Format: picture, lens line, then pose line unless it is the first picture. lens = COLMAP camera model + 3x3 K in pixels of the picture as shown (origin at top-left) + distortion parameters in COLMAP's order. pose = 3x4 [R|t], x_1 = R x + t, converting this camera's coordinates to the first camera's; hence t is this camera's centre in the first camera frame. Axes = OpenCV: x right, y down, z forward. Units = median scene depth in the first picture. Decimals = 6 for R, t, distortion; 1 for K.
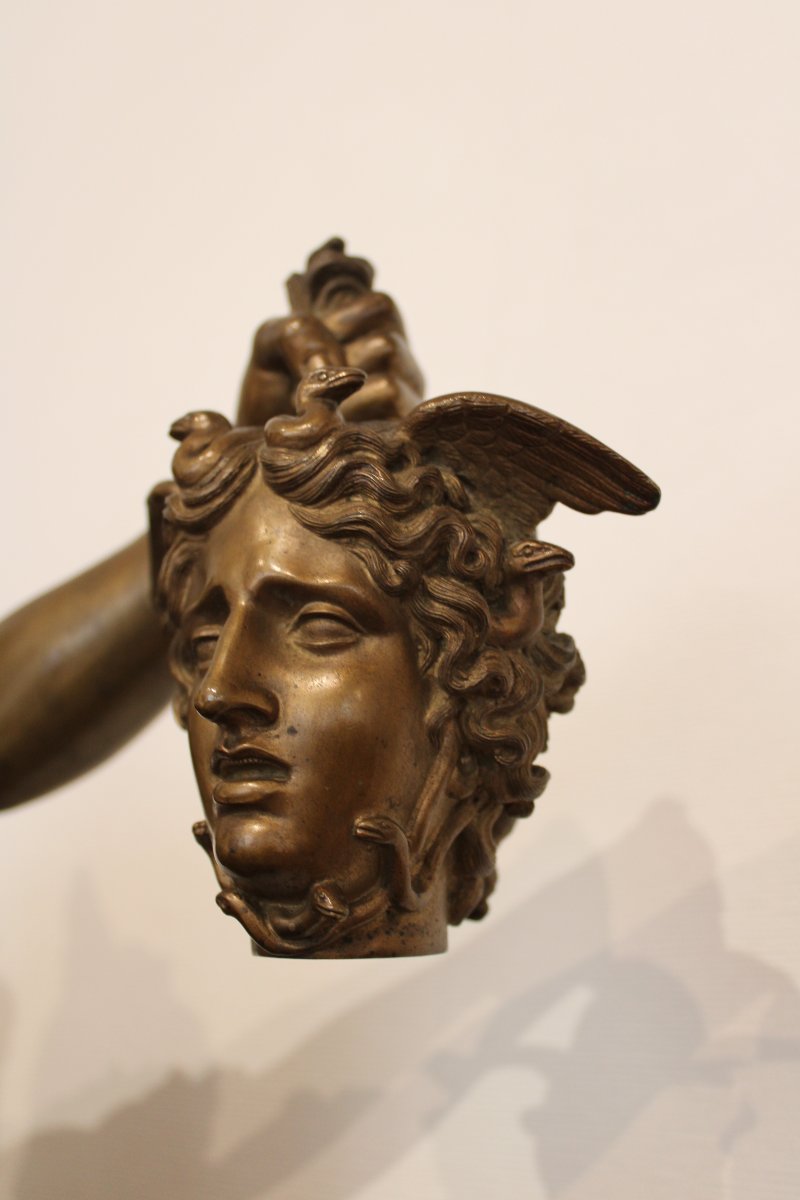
lens RADIAL K [[1435.4, 0, 395.2], [0, 1435.4, 602.4], [0, 0, 1]] dist [-0.011605, 0.000000]
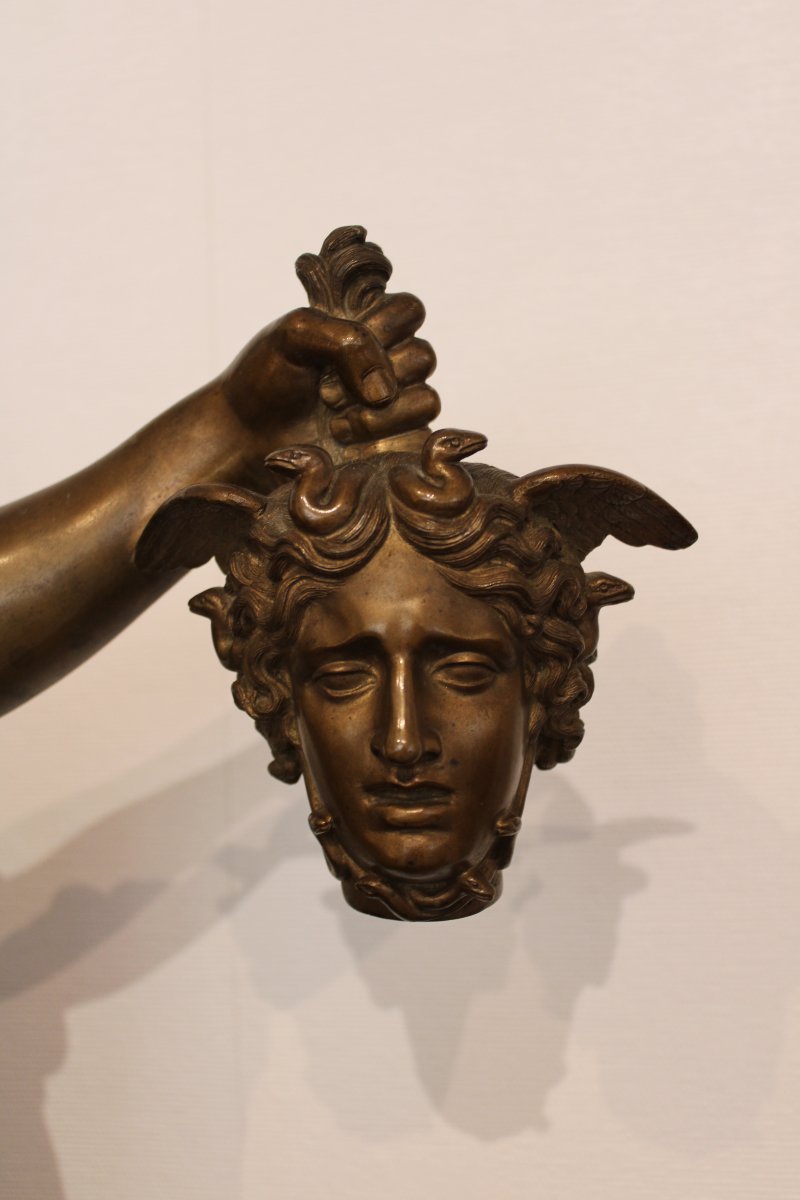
lens RADIAL K [[1545.5, 0, 400.5], [0, 1545.5, 598.4], [0, 0, 1]] dist [0.036656, 0.000000]
pose [[0.862171, -0.100254, 0.496598, -0.720942], [-0.070748, 0.946793, 0.313970, -0.432713], [-0.501653, -0.305829, 0.809205, 0.013009]]
